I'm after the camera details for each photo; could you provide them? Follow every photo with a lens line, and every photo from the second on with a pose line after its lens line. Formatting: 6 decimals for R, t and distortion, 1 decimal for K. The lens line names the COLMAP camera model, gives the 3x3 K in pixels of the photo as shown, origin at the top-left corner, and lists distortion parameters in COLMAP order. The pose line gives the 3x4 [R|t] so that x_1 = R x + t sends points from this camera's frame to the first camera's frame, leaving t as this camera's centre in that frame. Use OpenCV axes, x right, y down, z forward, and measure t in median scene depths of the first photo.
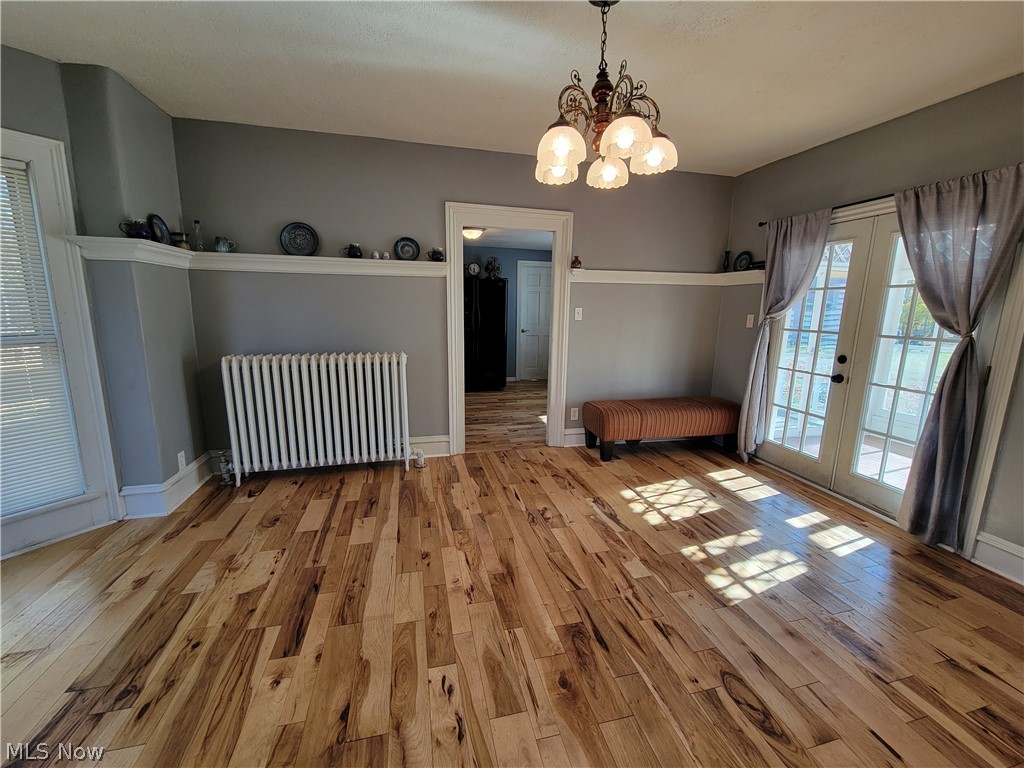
lens RADIAL K [[416.8, 0, 517.1], [0, 416.8, 384.6], [0, 0, 1]] dist [0.002333, -0.003009]
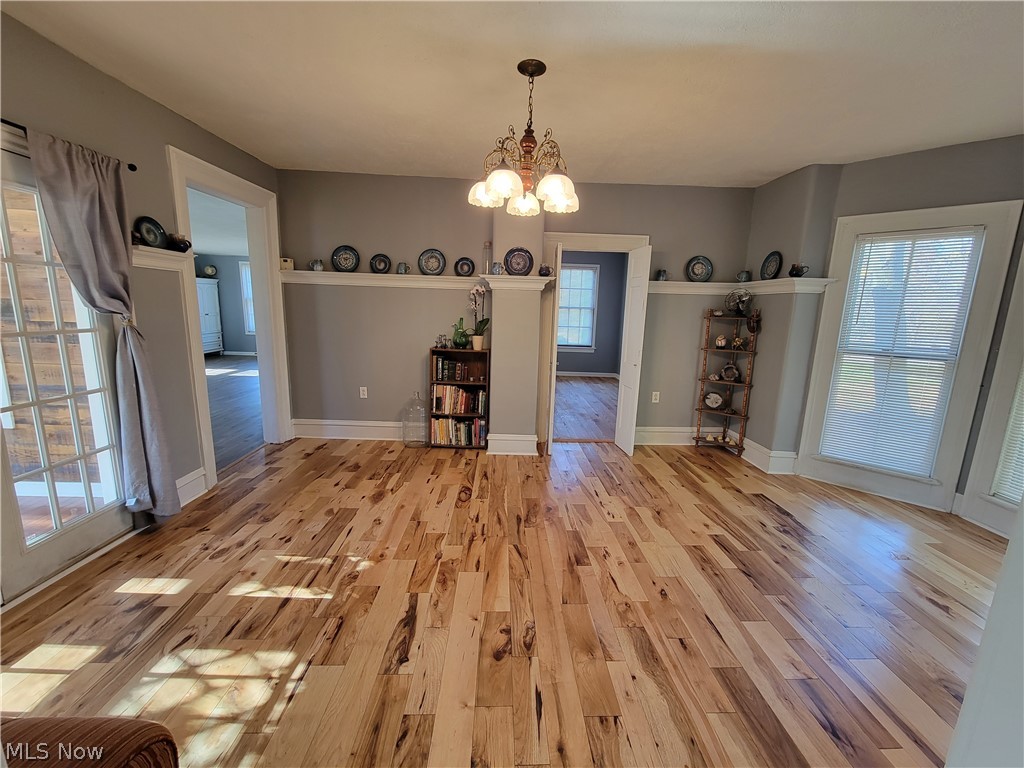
lens RADIAL K [[416.8, 0, 517.1], [0, 416.8, 384.6], [0, 0, 1]] dist [0.002333, -0.003009]
pose [[-0.975503, -0.082652, 0.203868, -0.043961], [-0.004117, 0.933432, 0.358730, -0.255891], [-0.219946, 0.349103, -0.910906, 1.306950]]
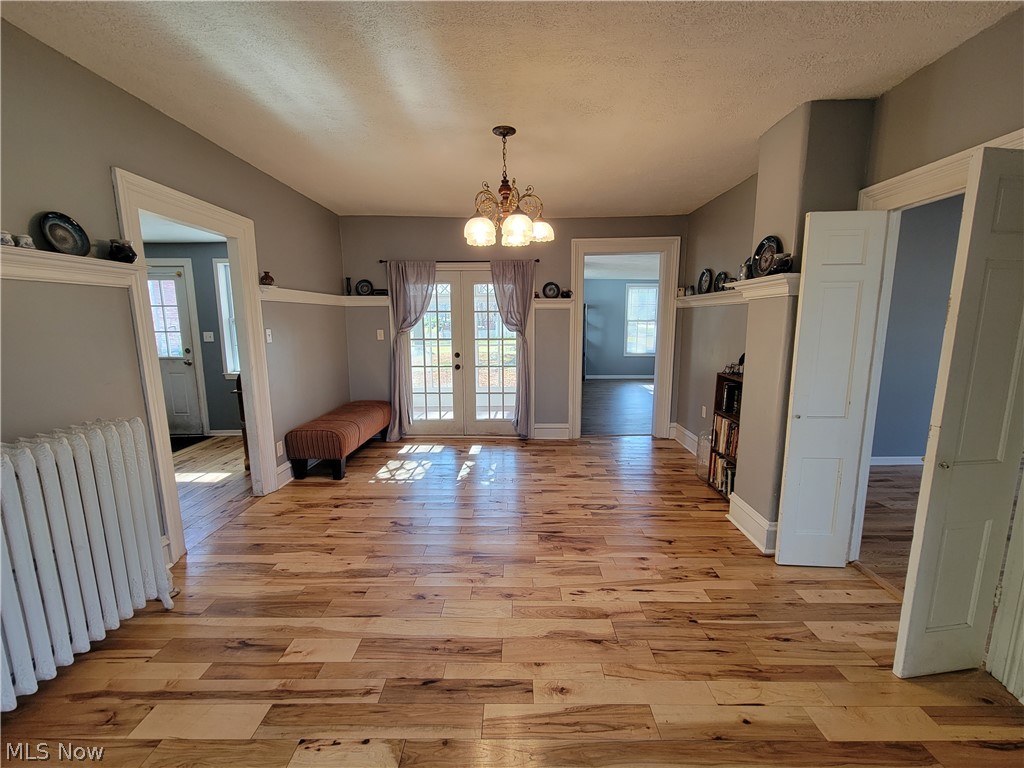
lens RADIAL K [[416.8, 0, 517.1], [0, 416.8, 384.6], [0, 0, 1]] dist [0.002333, -0.003009]
pose [[0.245959, -0.161237, 0.955776, -0.742537], [0.185883, 0.975611, 0.116748, -0.094775], [-0.951290, 0.148947, 0.269931, 0.350666]]
